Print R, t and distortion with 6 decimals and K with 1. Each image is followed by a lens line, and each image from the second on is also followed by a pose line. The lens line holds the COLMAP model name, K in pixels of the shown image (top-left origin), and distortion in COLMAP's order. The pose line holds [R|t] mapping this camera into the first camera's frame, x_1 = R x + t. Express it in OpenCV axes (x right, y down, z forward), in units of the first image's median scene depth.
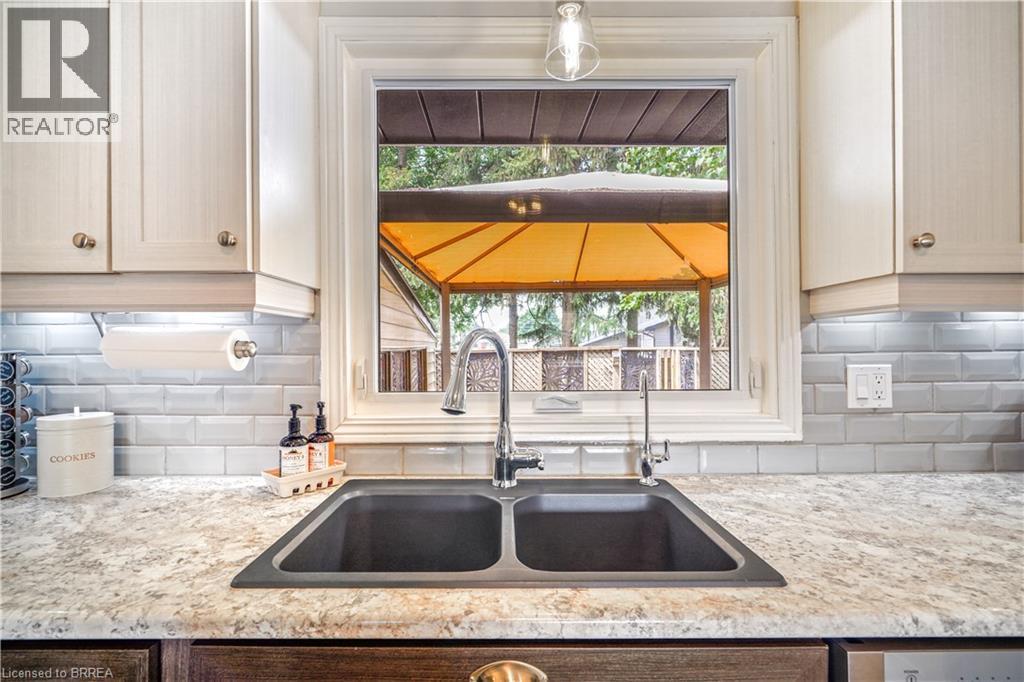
lens RADIAL K [[476.9, 0, 508.9], [0, 476.9, 347.0], [0, 0, 1]] dist [0.000688, 0.001146]
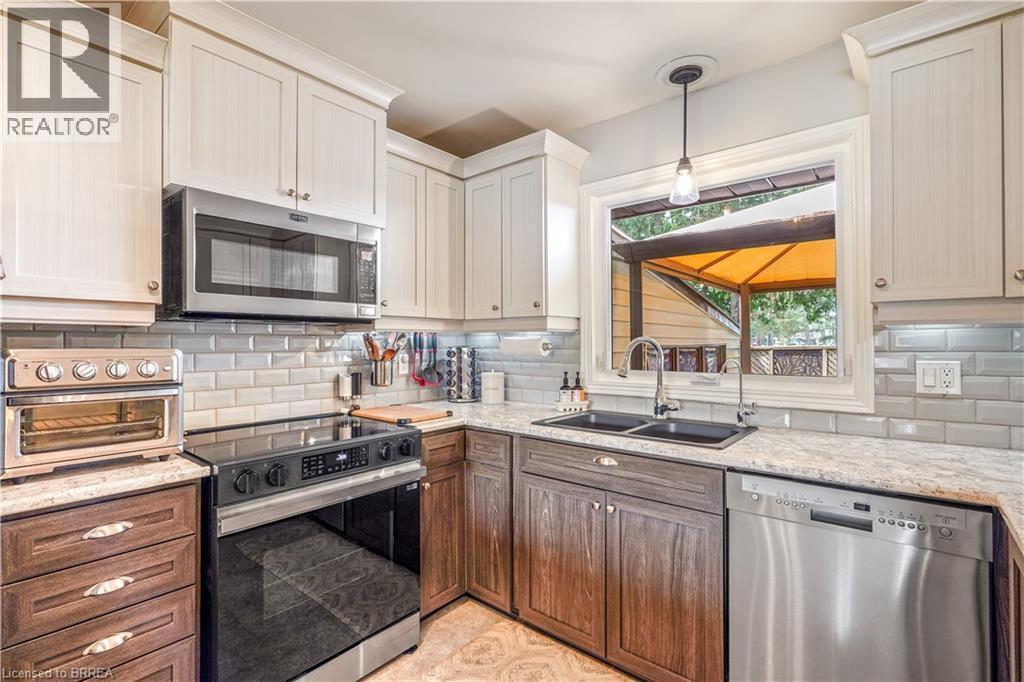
lens RADIAL K [[476.9, 0, 510.4], [0, 476.9, 341.2], [0, 0, 1]] dist [0.000688, 0.001146]
pose [[0.768859, -0.000689, -0.639418, 0.694272], [-0.000288, 0.999999, -0.001424, -0.015809], [0.639418, 0.001279, 0.768858, -0.783597]]
